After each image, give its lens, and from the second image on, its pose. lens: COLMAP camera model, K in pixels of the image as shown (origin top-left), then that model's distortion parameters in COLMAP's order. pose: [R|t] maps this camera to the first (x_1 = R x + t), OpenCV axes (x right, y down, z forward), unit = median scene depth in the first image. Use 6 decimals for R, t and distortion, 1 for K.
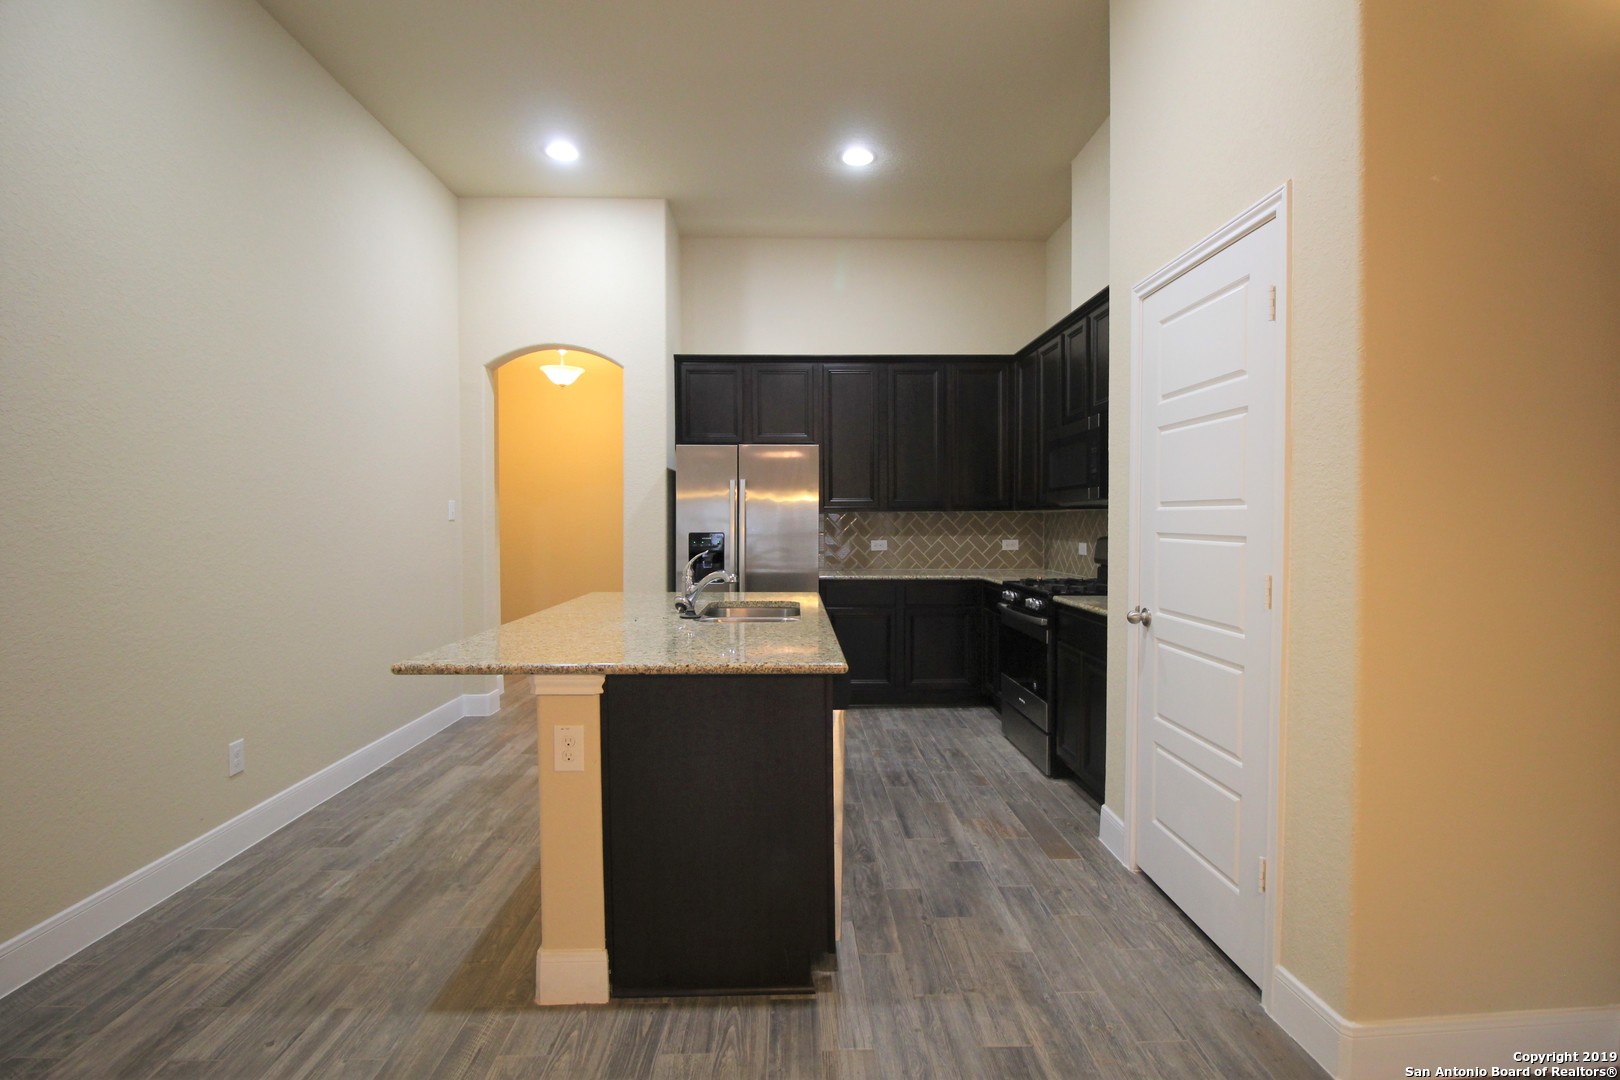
lens RADIAL K [[750.5, 0, 786.7], [0, 750.5, 537.1], [0, 0, 1]] dist [0.000506, -0.017373]
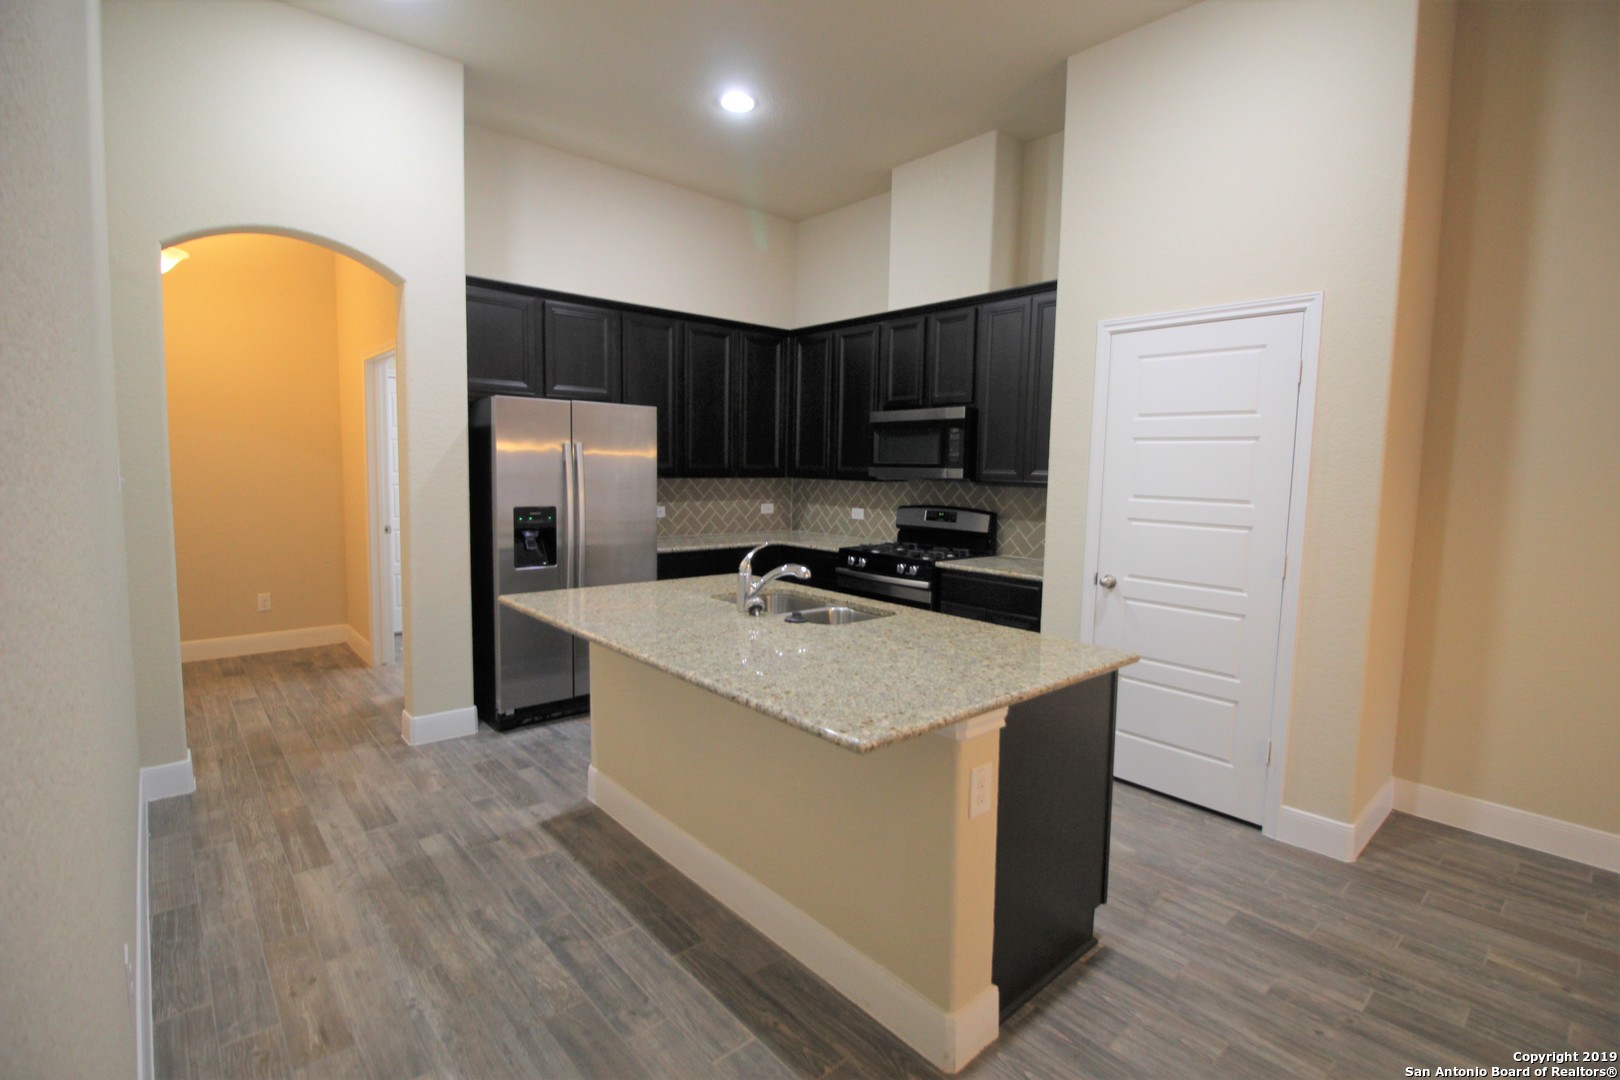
lens RADIAL K [[750.5, 0, 786.7], [0, 750.5, 537.1], [0, 0, 1]] dist [0.000506, -0.017373]
pose [[0.768271, -0.045977, 0.638472, -0.581737], [-0.004712, 0.996984, 0.077465, -0.051350], [-0.640108, -0.062522, 0.765737, 0.268009]]
